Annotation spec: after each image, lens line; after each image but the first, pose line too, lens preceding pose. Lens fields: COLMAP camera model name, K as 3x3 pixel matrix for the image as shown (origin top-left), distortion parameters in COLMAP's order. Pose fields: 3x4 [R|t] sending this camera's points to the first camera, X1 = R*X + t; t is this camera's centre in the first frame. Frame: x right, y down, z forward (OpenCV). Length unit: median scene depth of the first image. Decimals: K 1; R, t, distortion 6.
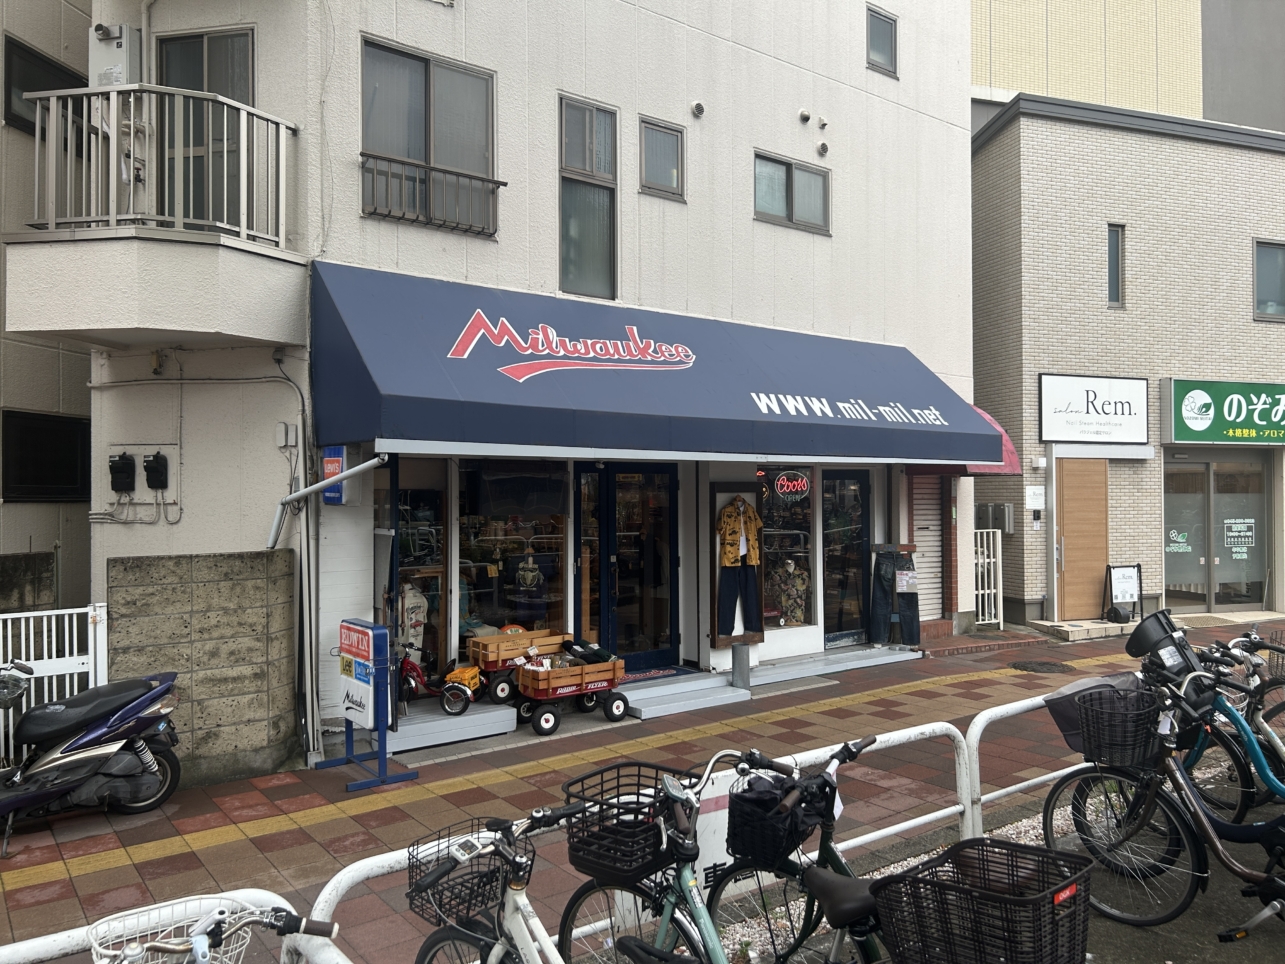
lens RADIAL K [[978.2, 0, 641.5], [0, 978.2, 485.6], [0, 0, 1]] dist [-0.004463, -0.001335]
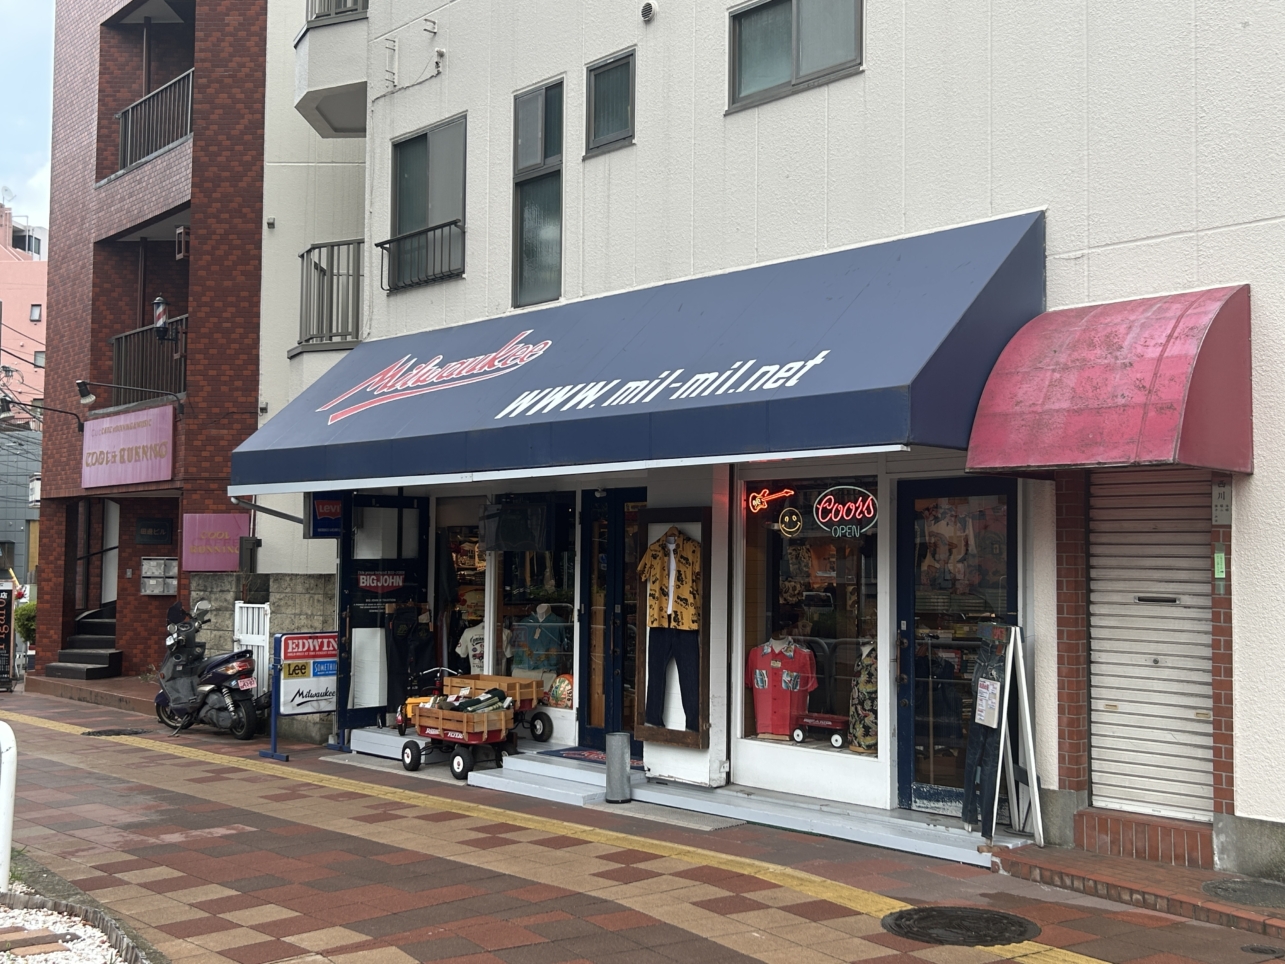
lens RADIAL K [[1357.1, 0, 642.3], [0, 1357.1, 481.1], [0, 0, 1]] dist [0.016349, 0.000000]
pose [[0.109794, -0.052112, -0.992587, 1.101667], [0.001303, 0.998631, -0.052285, 0.028833], [0.993953, 0.004447, 0.109712, 0.908398]]
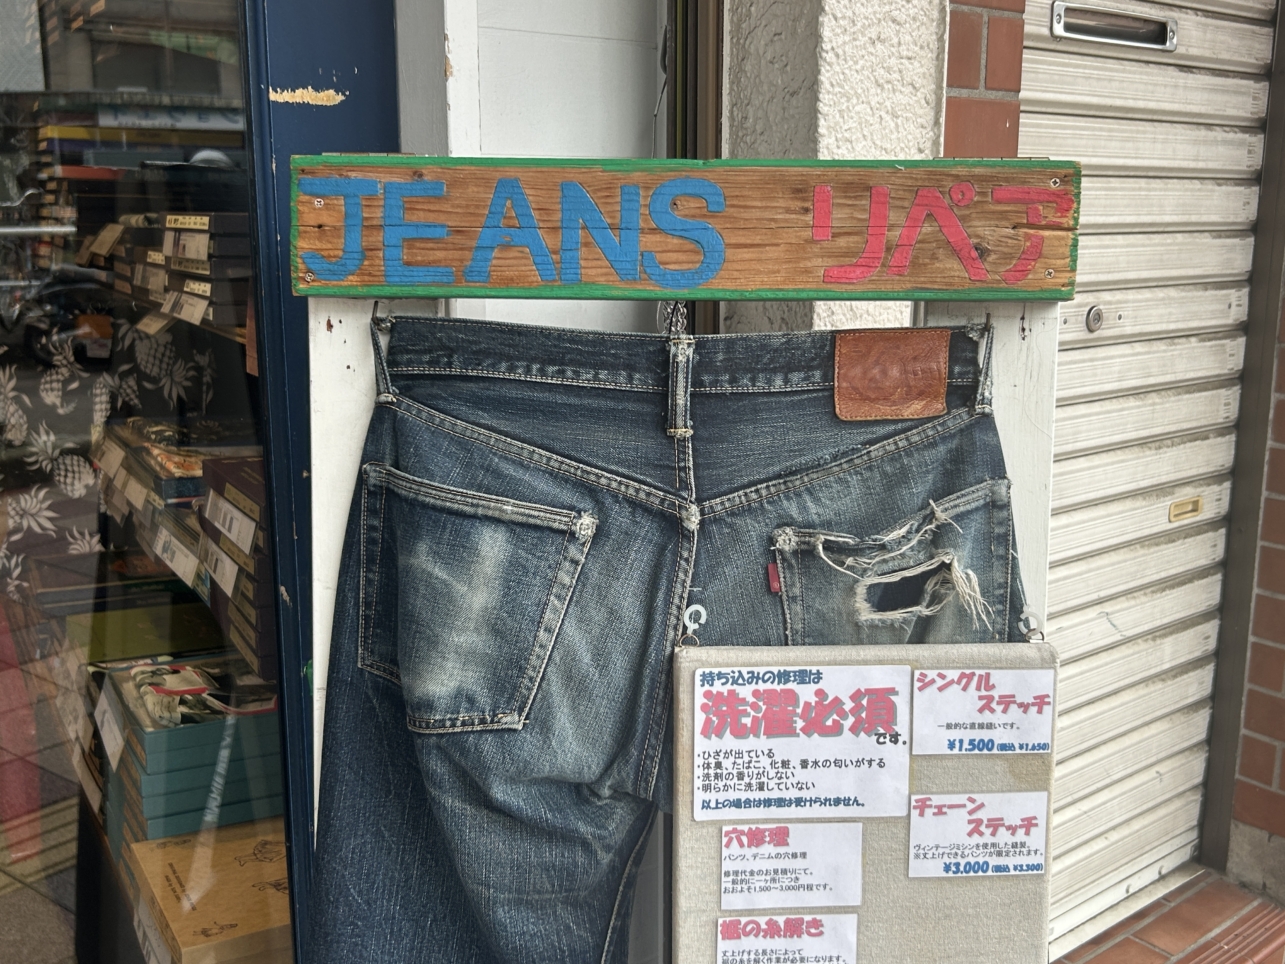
lens RADIAL K [[1357.1, 0, 642.0], [0, 1357.1, 482.9], [0, 0, 1]] dist [0.016349, 0.000000]
pose [[0.999129, 0.003085, 0.041613, 0.305720], [-0.012298, 0.974736, 0.223022, 0.073292], [-0.039874, -0.223340, 0.973925, 1.114258]]
